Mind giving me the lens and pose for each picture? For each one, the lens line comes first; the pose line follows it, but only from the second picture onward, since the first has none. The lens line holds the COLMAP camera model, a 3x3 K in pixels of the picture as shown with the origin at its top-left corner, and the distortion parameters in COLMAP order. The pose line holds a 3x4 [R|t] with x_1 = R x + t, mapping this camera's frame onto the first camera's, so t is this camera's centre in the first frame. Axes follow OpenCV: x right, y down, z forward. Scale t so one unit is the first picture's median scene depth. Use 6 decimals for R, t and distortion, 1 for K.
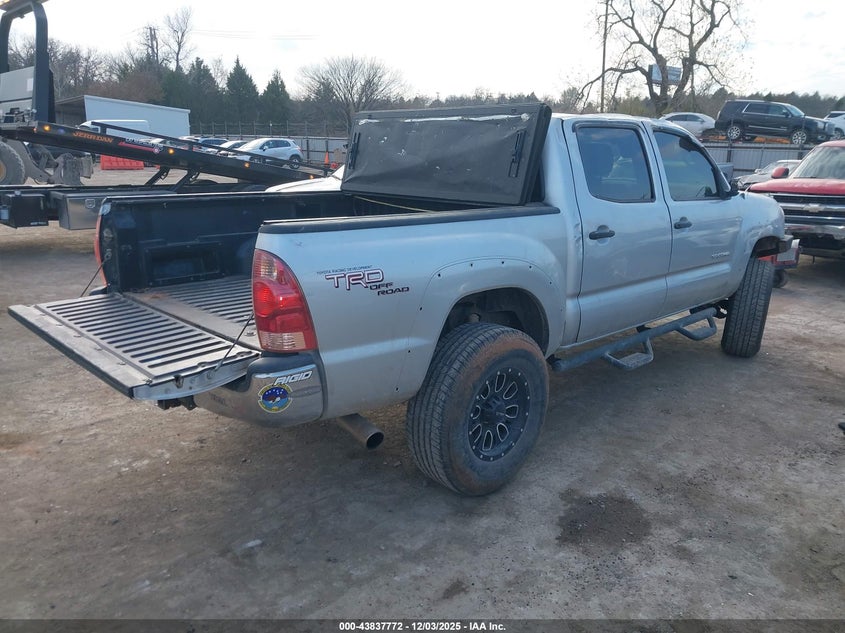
lens RADIAL K [[668.0, 0, 423.9], [0, 668.0, 315.3], [0, 0, 1]] dist [0.001706, -0.006538]
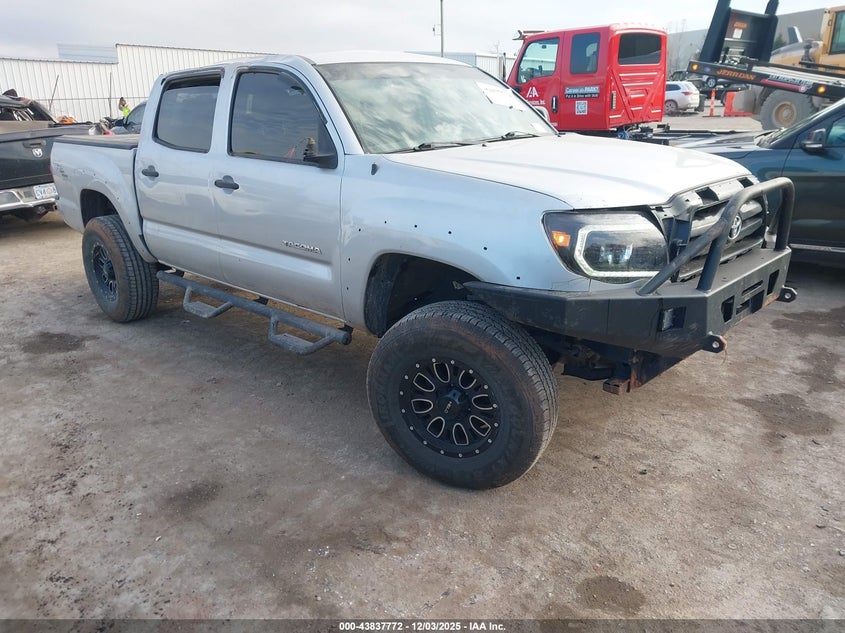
lens RADIAL K [[668.0, 0, 423.6], [0, 668.0, 318.0], [0, 0, 1]] dist [0.001706, -0.006538]
pose [[0.031997, 0.307673, -0.950954, 1.620512], [-0.212588, 0.931766, 0.294311, -0.365623], [0.976618, 0.192744, 0.095221, 1.537447]]
